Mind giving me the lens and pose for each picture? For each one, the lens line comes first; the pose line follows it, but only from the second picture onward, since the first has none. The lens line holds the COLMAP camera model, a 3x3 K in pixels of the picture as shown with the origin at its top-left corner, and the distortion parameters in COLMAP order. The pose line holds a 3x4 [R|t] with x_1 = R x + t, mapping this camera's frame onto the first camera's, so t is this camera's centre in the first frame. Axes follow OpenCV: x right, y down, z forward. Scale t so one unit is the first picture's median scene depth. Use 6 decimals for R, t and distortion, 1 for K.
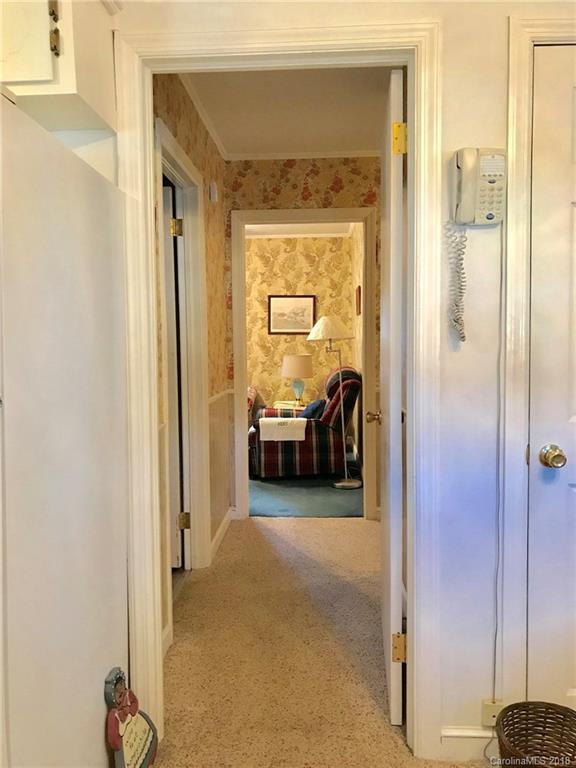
lens RADIAL K [[614.5, 0, 287.4], [0, 614.5, 384.4], [0, 0, 1]] dist [0.015389, -0.018843]
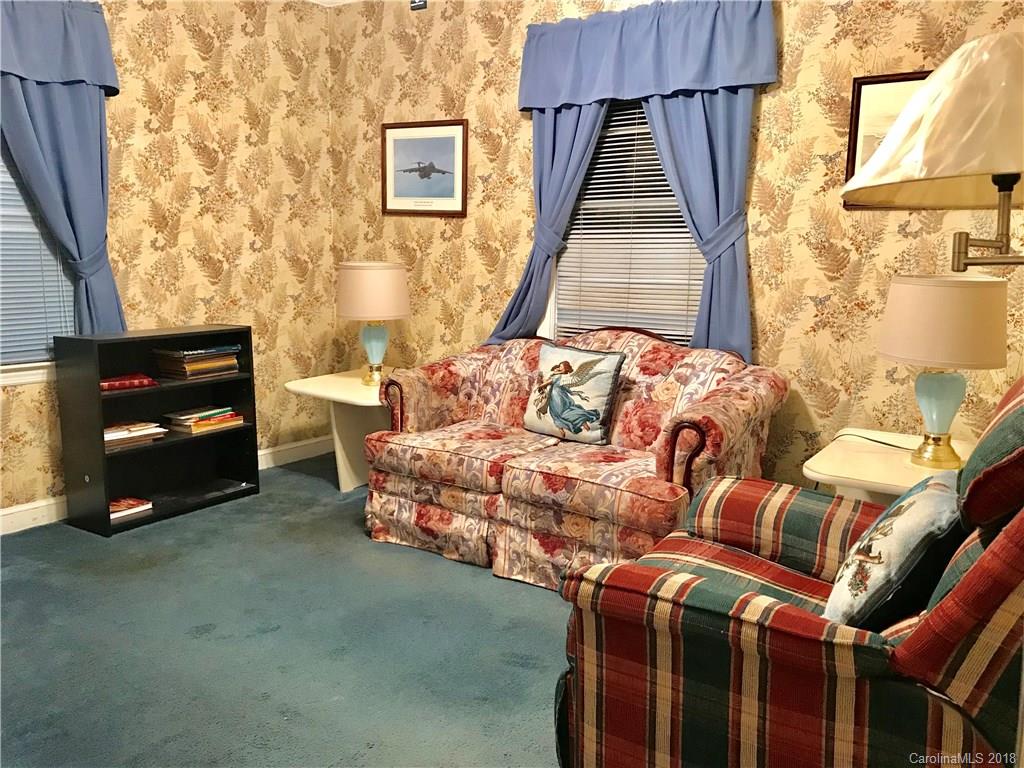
lens RADIAL K [[819.3, 0, 516.4], [0, 819.3, 377.7], [0, 0, 1]] dist [0.015389, -0.018843]
pose [[0.835670, 0.096921, -0.540612, 0.062838], [-0.052042, 0.993851, 0.097732, -0.028562], [0.546761, -0.053537, 0.835576, 0.557757]]
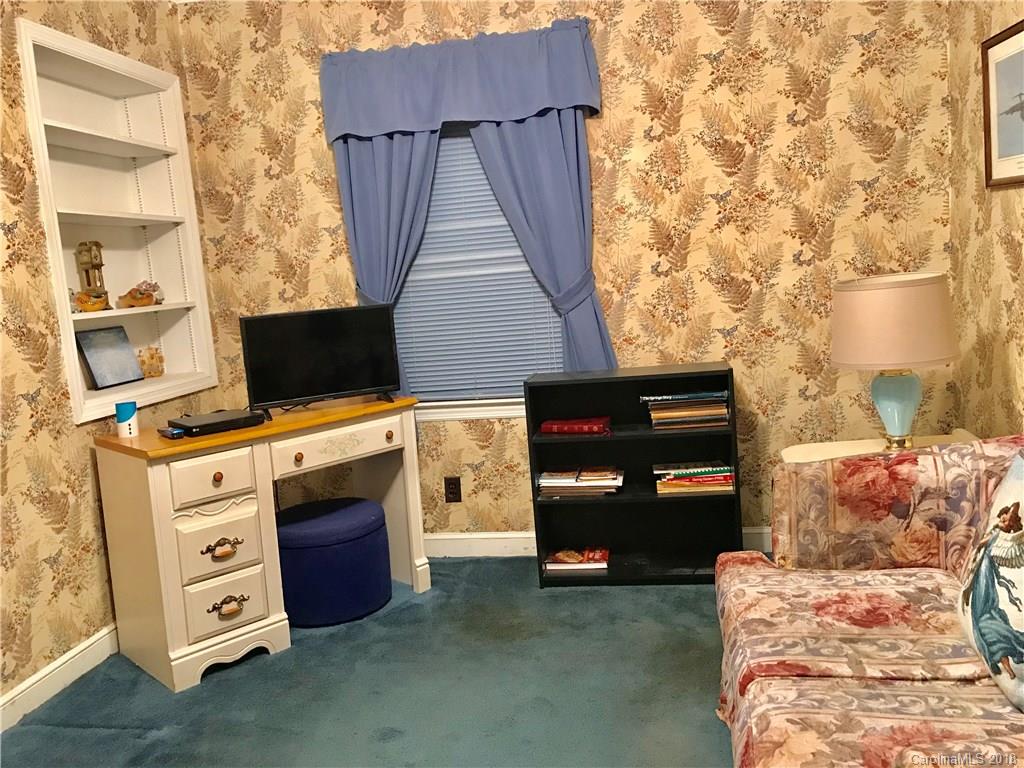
lens RADIAL K [[819.3, 0, 511.3], [0, 819.3, 383.6], [0, 0, 1]] dist [0.015389, -0.018843]
pose [[-0.140774, 0.139905, -0.980107, 0.042831], [0.011413, 0.990129, 0.139696, -0.055900], [0.989976, 0.008479, -0.140981, 0.913592]]
